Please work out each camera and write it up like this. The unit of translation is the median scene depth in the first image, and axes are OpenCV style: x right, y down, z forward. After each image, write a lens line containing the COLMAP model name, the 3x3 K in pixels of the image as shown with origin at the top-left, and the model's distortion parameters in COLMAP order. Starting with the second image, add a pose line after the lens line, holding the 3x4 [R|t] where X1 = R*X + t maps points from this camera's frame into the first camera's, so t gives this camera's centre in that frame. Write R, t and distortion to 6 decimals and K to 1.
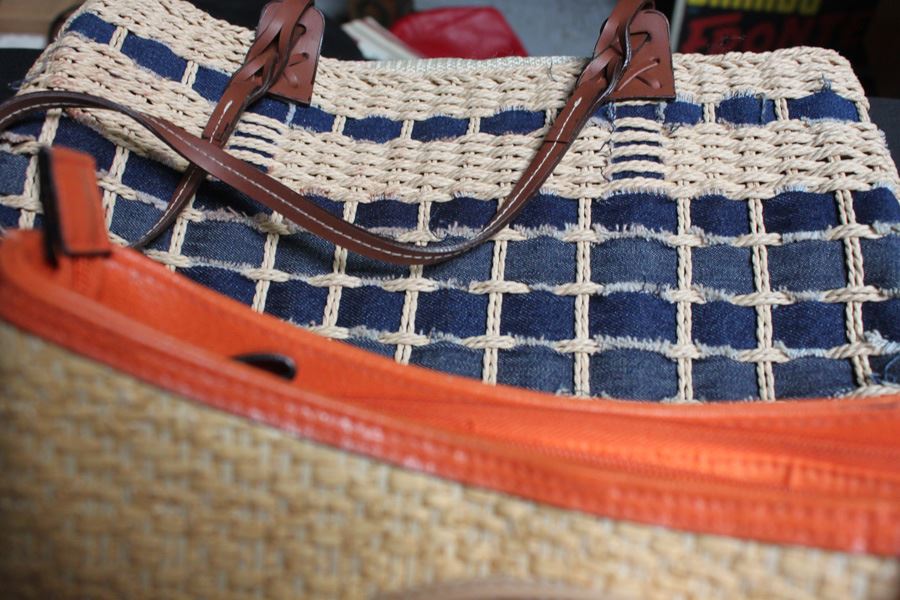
lens RADIAL K [[913.6, 0, 452.5], [0, 913.6, 293.9], [0, 0, 1]] dist [-0.101094, 0.000000]
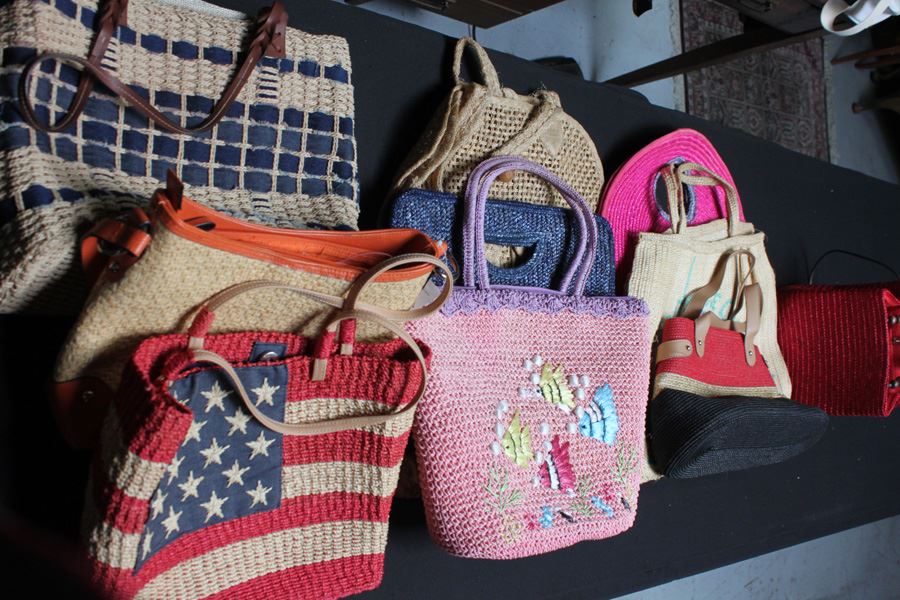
lens RADIAL K [[913.6, 0, 449.2], [0, 913.6, 302.1], [0, 0, 1]] dist [-0.101094, 0.000000]
pose [[0.727846, -0.068010, 0.682360, -1.188992], [-0.334636, 0.833319, 0.439998, -0.935719], [-0.598548, -0.548593, 0.583769, -1.083090]]
